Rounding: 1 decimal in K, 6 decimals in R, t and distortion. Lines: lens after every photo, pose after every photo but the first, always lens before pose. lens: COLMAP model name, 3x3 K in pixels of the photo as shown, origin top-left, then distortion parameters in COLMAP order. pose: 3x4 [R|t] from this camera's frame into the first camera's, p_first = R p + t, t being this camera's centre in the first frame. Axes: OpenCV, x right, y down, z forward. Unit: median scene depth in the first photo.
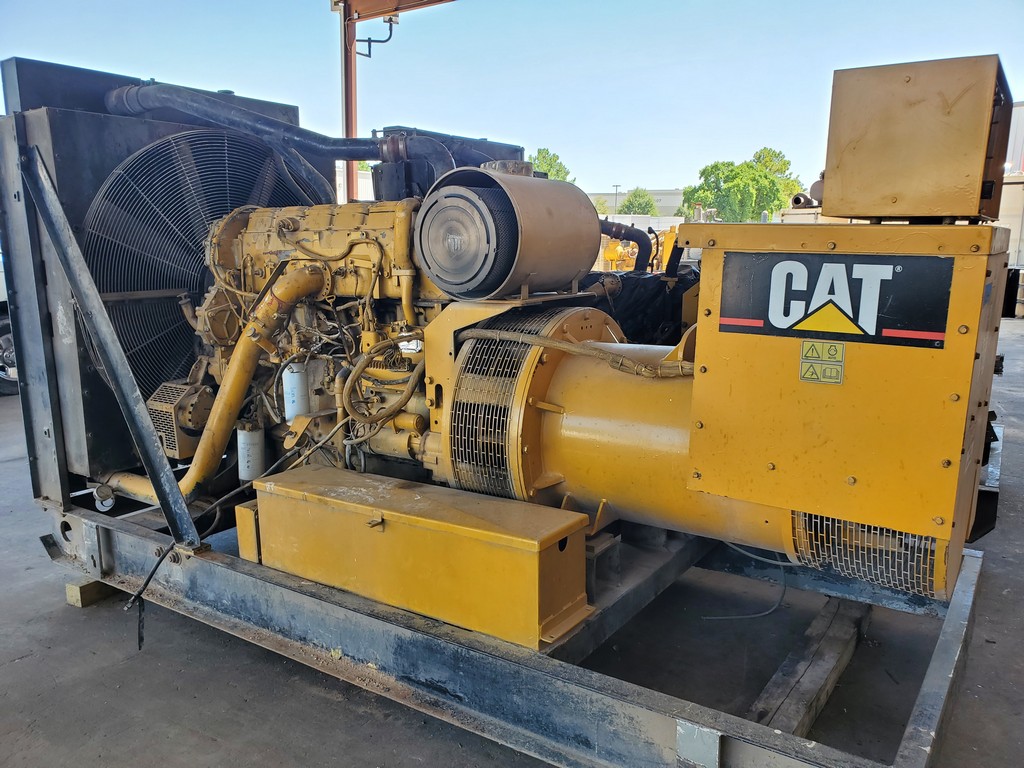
lens RADIAL K [[816.6, 0, 512.0], [0, 816.6, 384.0], [0, 0, 1]] dist [0.004009, 0.005247]
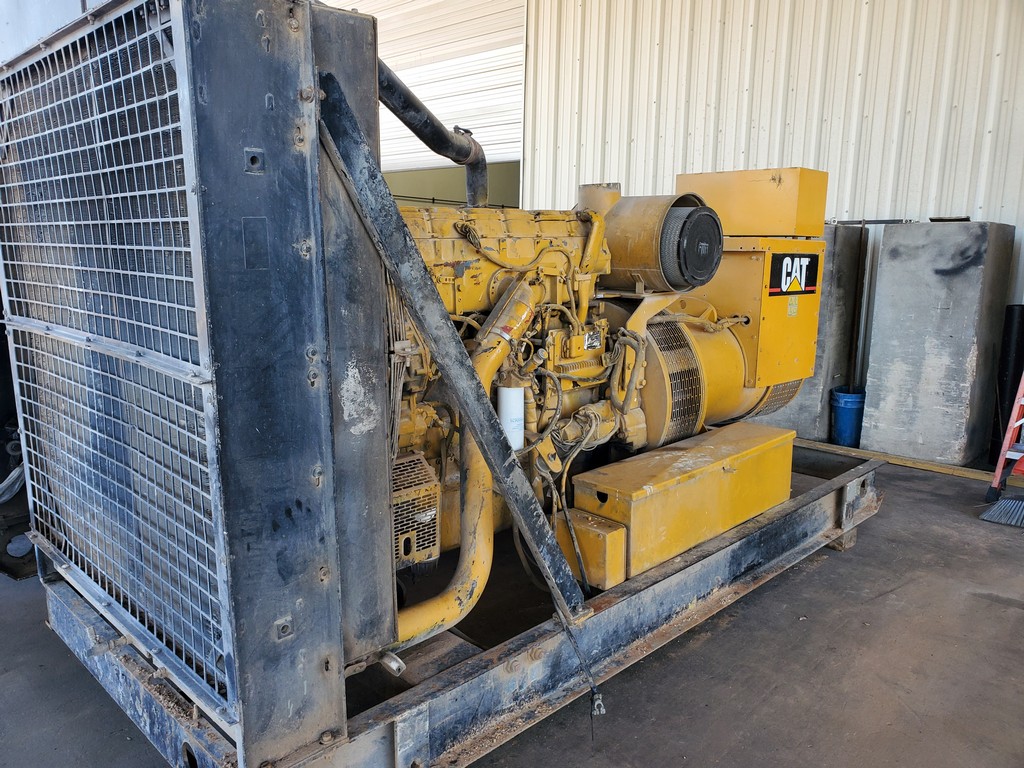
lens RADIAL K [[806.3, 0, 512.0], [0, 806.3, 384.0], [0, 0, 1]] dist [0.010099, -0.004543]
pose [[0.185733, -0.167193, 0.968272, -1.522491], [0.171398, 0.975823, 0.135619, -0.201431], [-0.967536, 0.140771, 0.209899, 1.113183]]
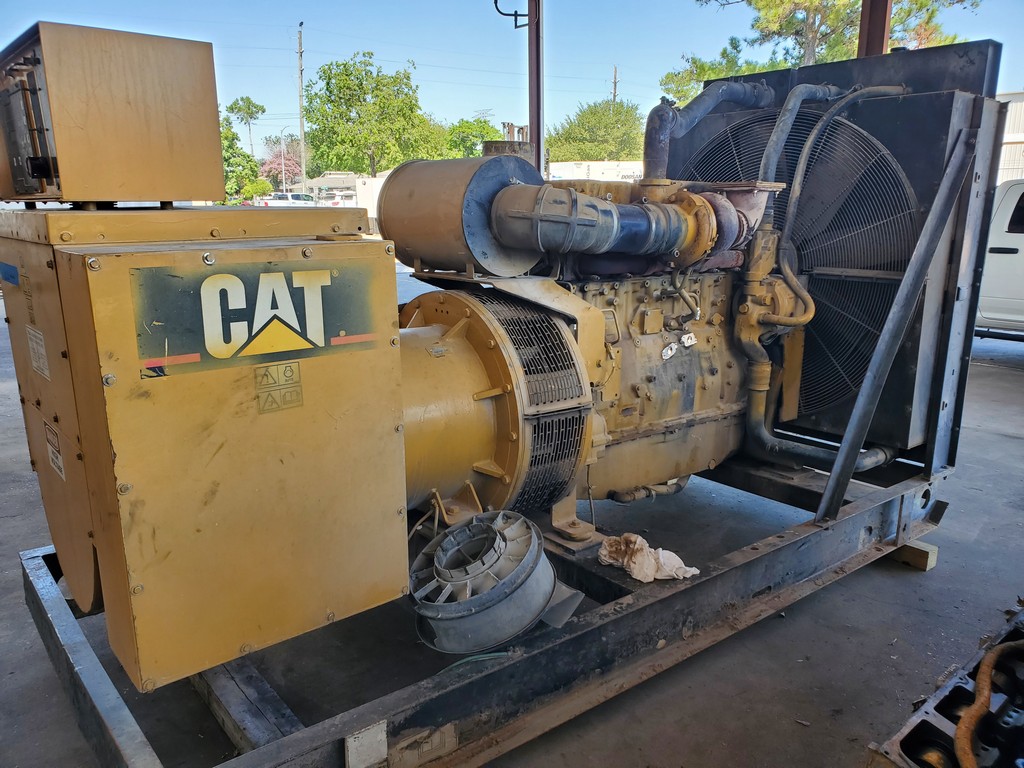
lens RADIAL K [[806.3, 0, 512.0], [0, 806.3, 384.0], [0, 0, 1]] dist [0.010099, -0.004543]
pose [[0.293818, -0.217096, 0.930881, -0.292403], [0.188987, 0.967836, 0.166064, -0.107887], [-0.936992, 0.127131, 0.325396, 0.424388]]
